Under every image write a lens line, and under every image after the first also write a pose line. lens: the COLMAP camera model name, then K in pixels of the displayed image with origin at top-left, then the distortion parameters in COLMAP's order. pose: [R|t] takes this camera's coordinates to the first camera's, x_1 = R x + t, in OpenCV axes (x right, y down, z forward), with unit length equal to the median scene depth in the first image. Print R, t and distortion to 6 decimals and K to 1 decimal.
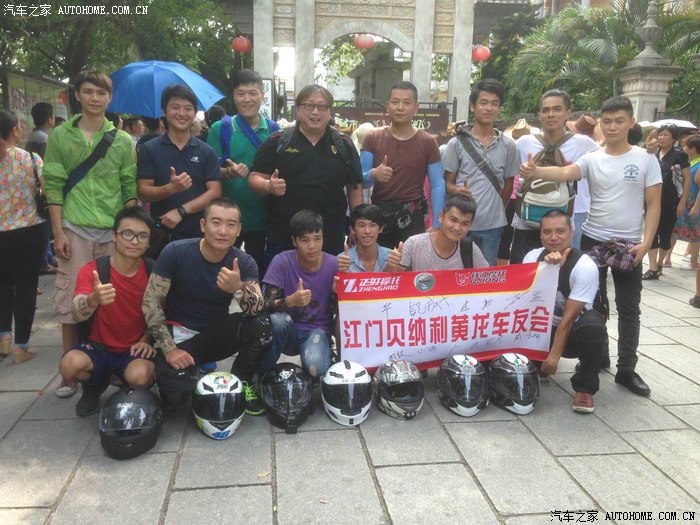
lens RADIAL K [[658.3, 0, 348.6], [0, 658.3, 260.8], [0, 0, 1]] dist [0.063311, 0.000000]
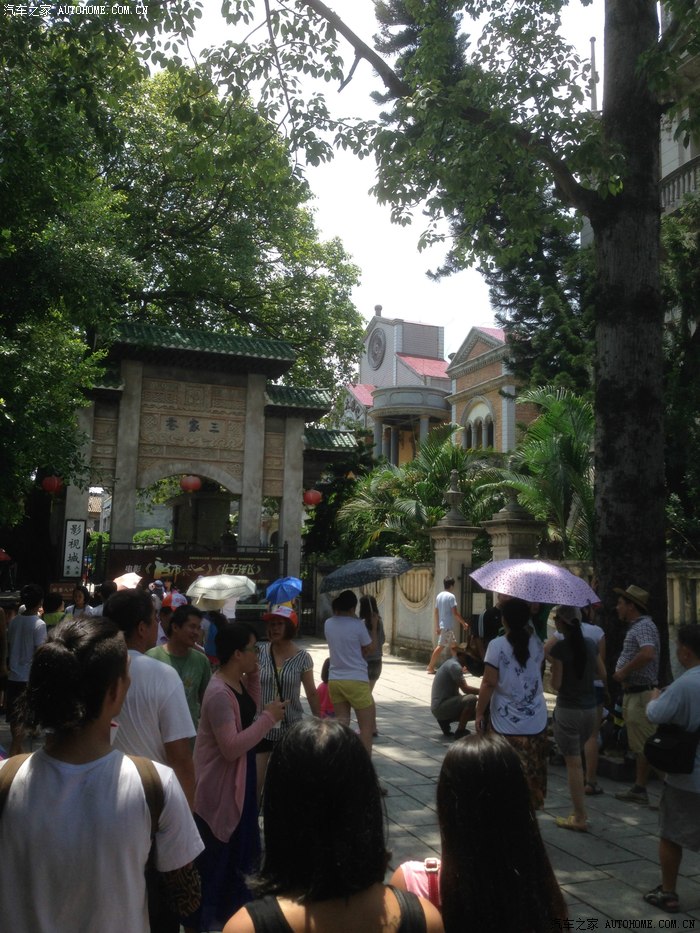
lens RADIAL K [[877.4, 0, 353.5], [0, 877.4, 459.6], [0, 0, 1]] dist [0.063311, 0.000000]
pose [[0.975808, 0.029928, 0.216573, -0.021750], [0.036284, 0.954681, -0.295412, 0.017517], [-0.215599, 0.296124, 0.930499, -0.231259]]
